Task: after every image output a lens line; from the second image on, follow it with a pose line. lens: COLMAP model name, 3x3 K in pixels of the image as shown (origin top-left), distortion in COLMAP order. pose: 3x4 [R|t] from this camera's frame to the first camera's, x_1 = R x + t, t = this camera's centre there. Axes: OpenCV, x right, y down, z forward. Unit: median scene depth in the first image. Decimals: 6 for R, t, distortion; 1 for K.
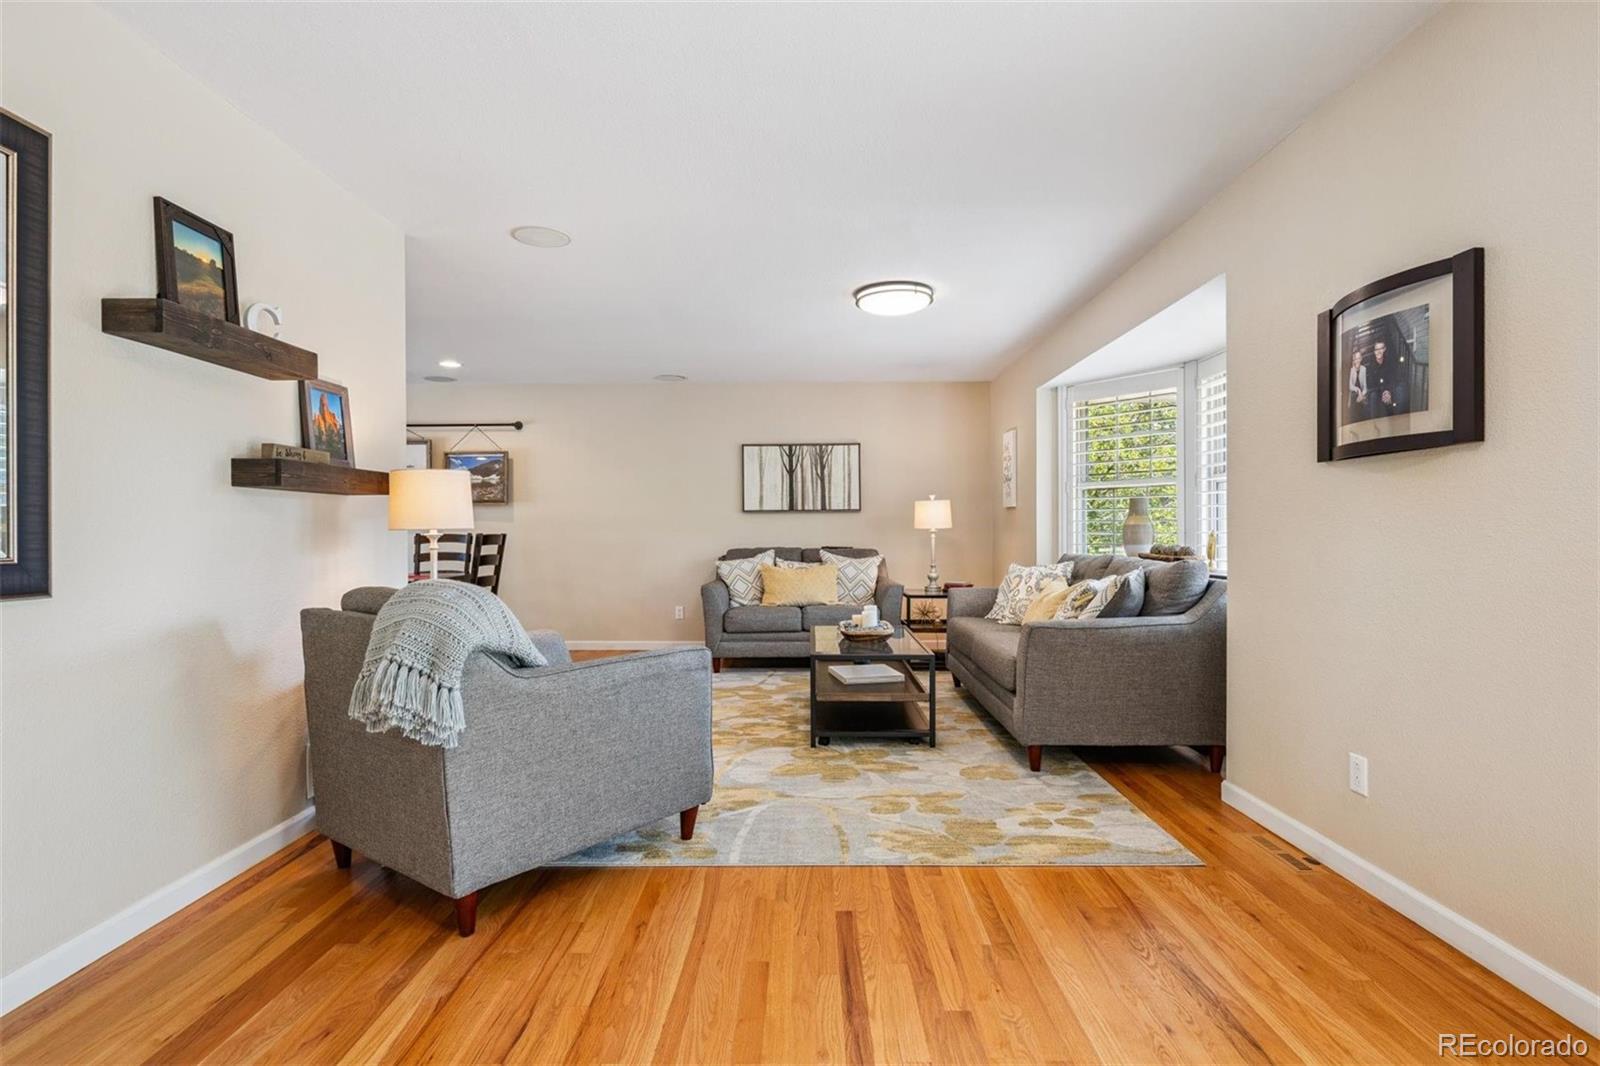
lens RADIAL K [[731.4, 0, 800.7], [0, 731.4, 532.8], [0, 0, 1]] dist [-0.000158, -0.002310]
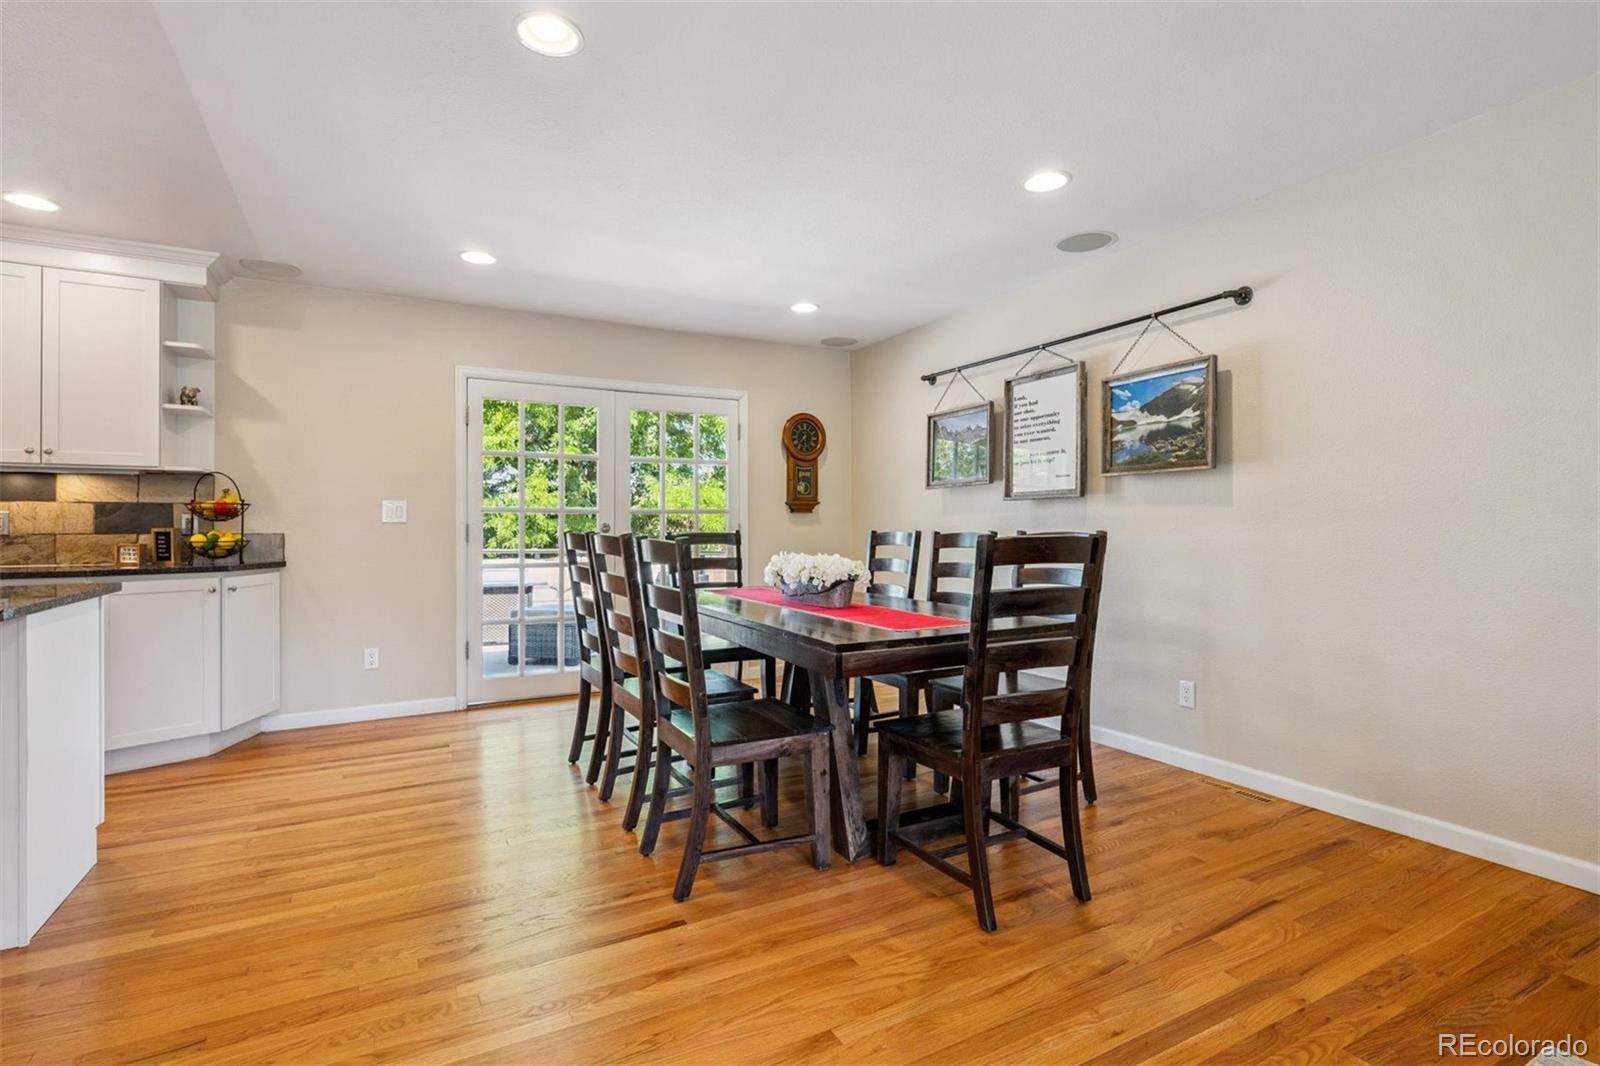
lens RADIAL K [[731.4, 0, 803.2], [0, 731.4, 524.4], [0, 0, 1]] dist [-0.000158, -0.002310]
pose [[0.476666, 0.008502, -0.879043, -0.114258], [-0.006445, 0.999960, 0.006177, -0.004314], [0.879061, 0.002721, 0.476702, 0.544487]]
